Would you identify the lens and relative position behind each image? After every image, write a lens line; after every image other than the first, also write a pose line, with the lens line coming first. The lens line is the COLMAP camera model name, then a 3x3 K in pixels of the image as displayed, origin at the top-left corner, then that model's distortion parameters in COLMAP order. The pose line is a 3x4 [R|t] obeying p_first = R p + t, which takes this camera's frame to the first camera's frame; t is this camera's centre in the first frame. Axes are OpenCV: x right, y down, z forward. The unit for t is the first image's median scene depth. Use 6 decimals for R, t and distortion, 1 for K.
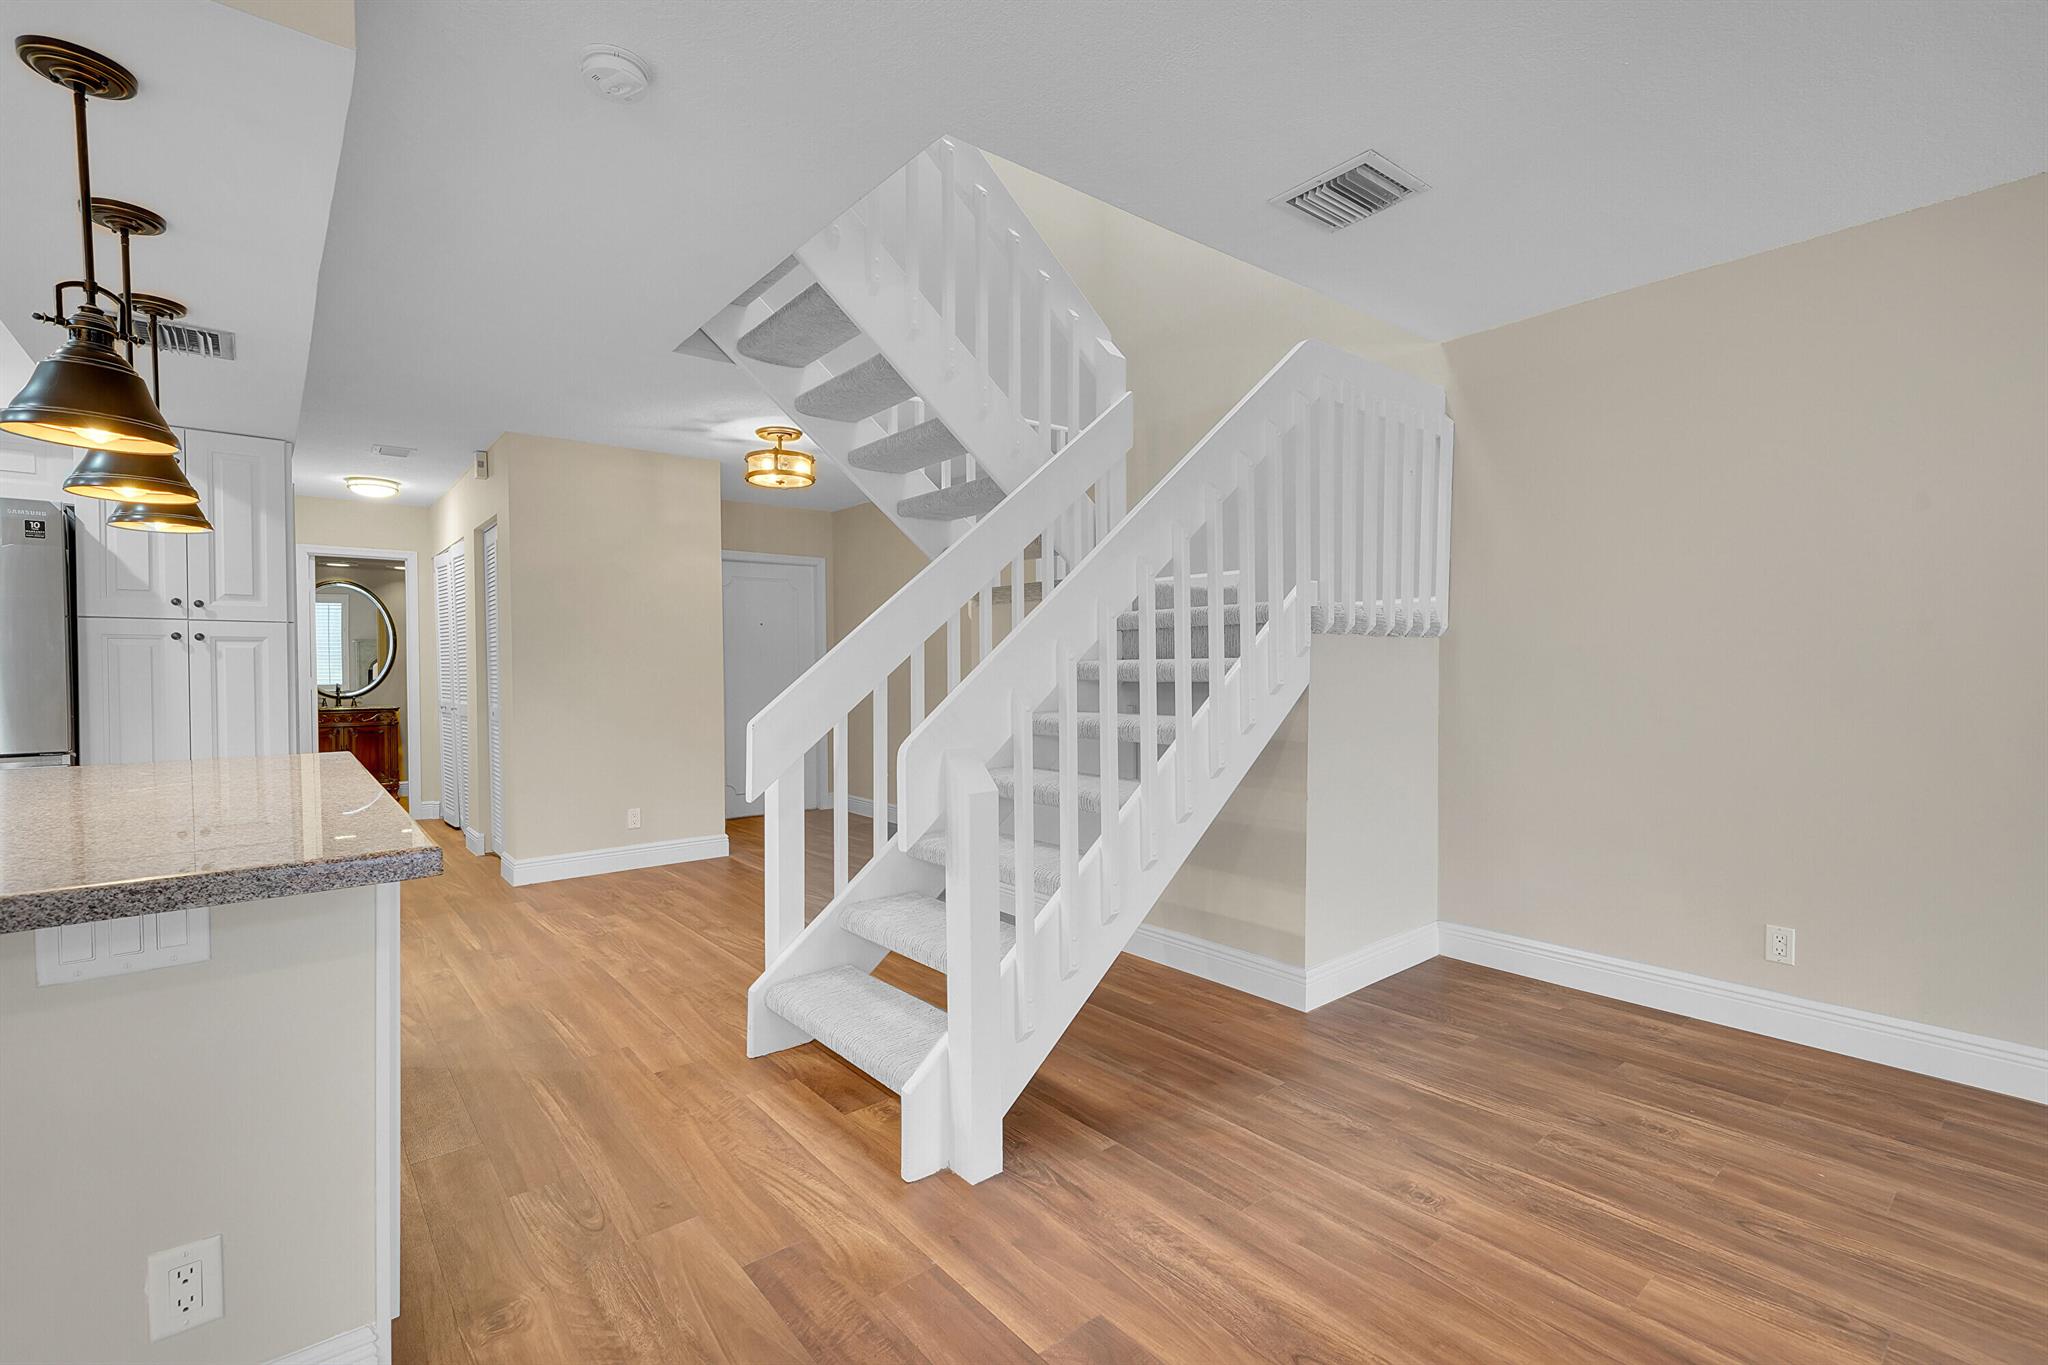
lens RADIAL K [[903.4, 0, 1020.2], [0, 903.4, 688.5], [0, 0, 1]] dist [0.012264, 0.000776]
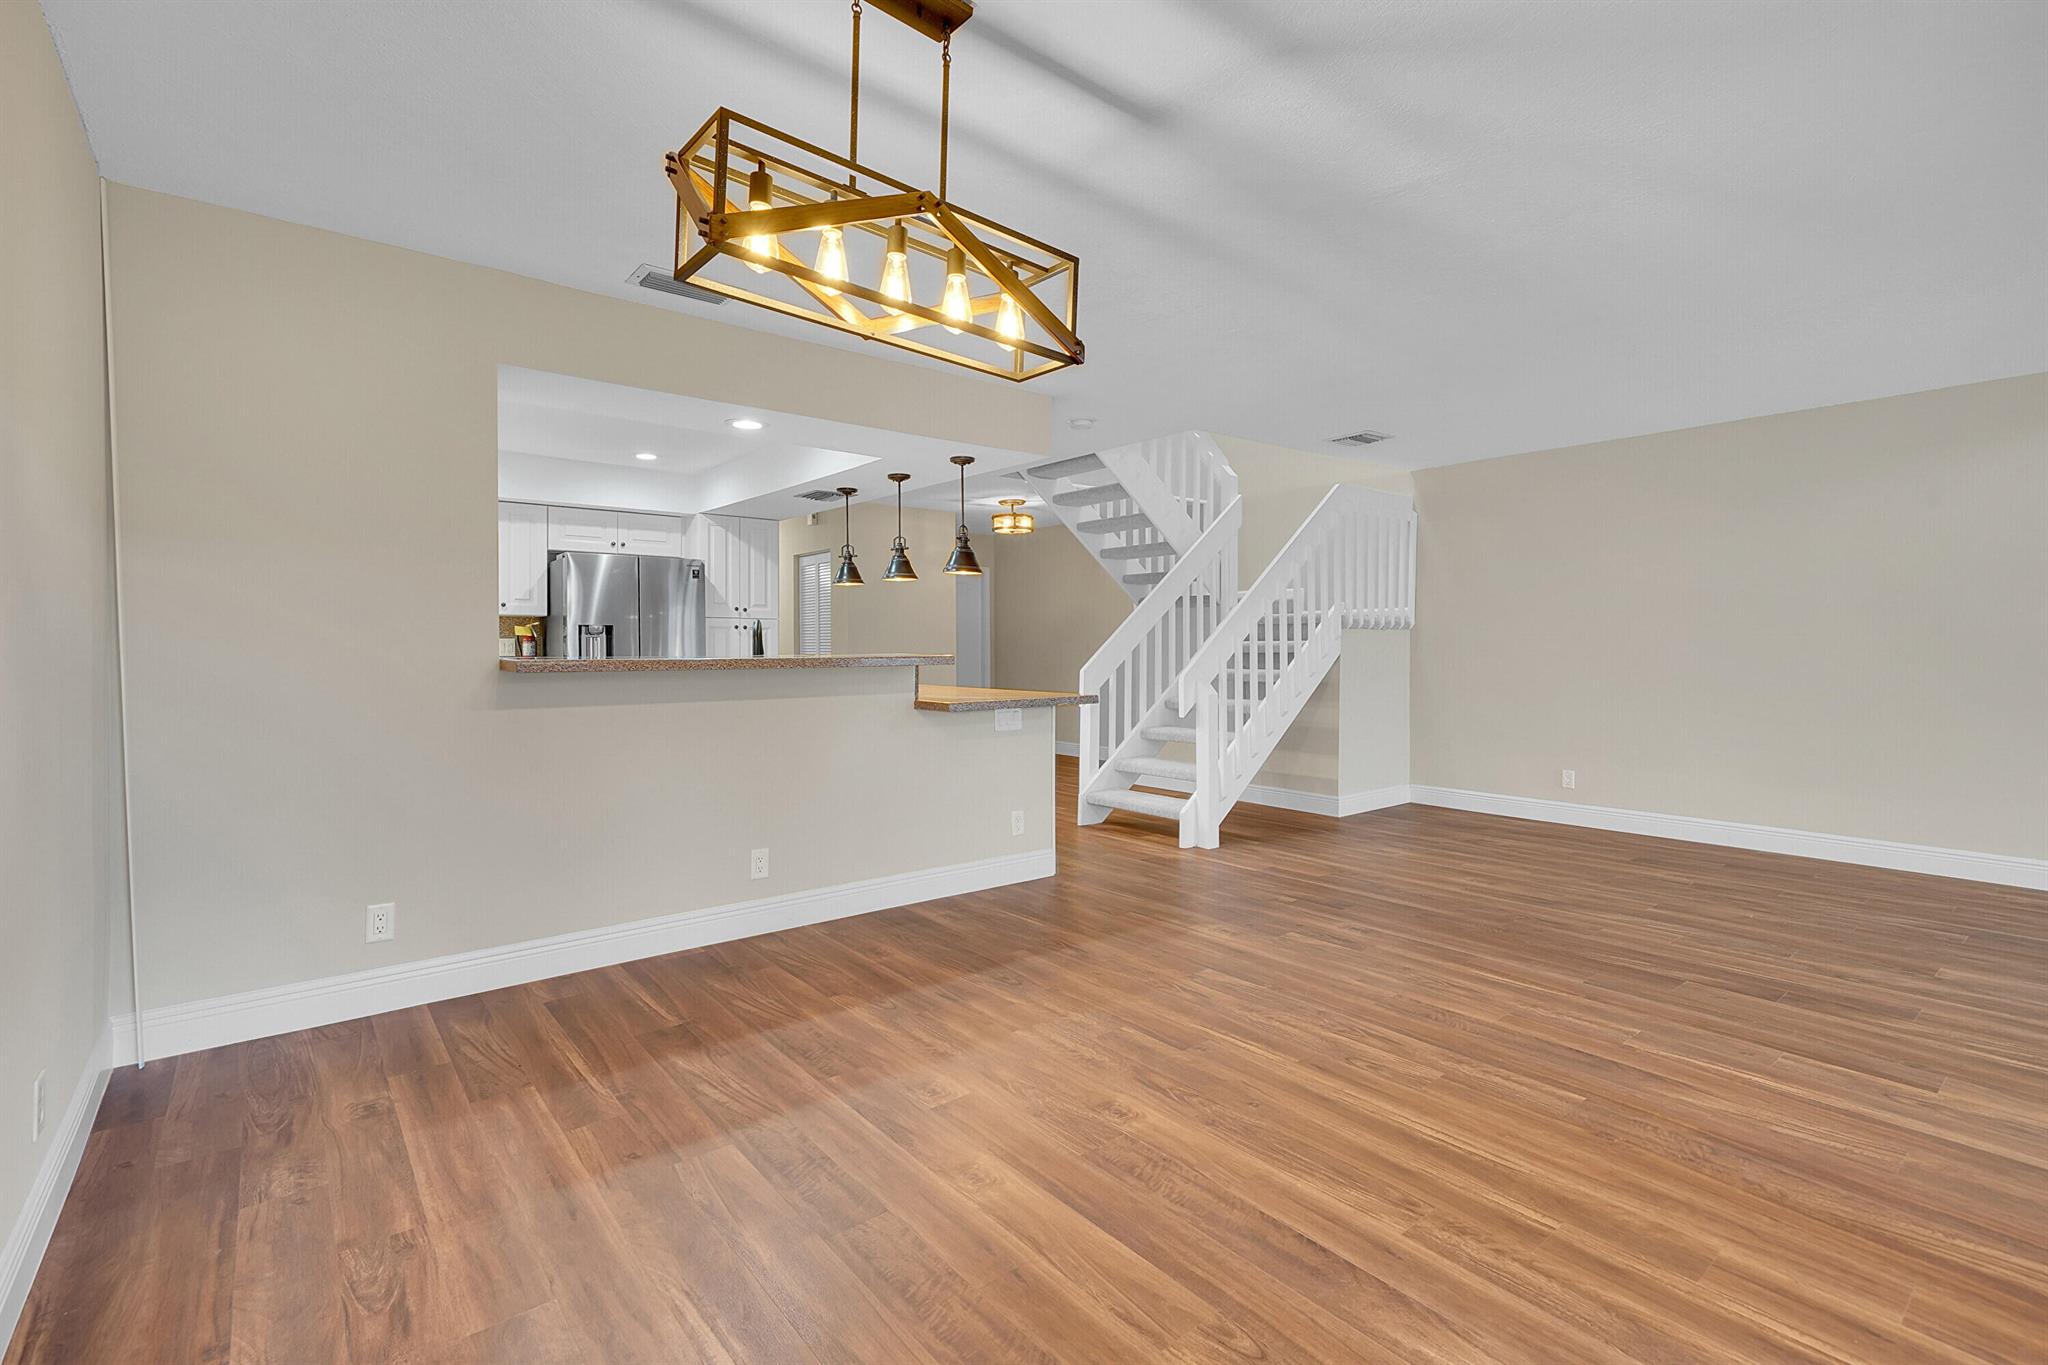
lens RADIAL K [[903.4, 0, 1042.7], [0, 903.4, 652.2], [0, 0, 1]] dist [0.012264, 0.000776]
pose [[0.999984, 0.002885, 0.004910, -0.346621], [-0.002773, 0.999741, -0.022570, 0.039384], [-0.004974, 0.022556, 0.999733, -0.989991]]
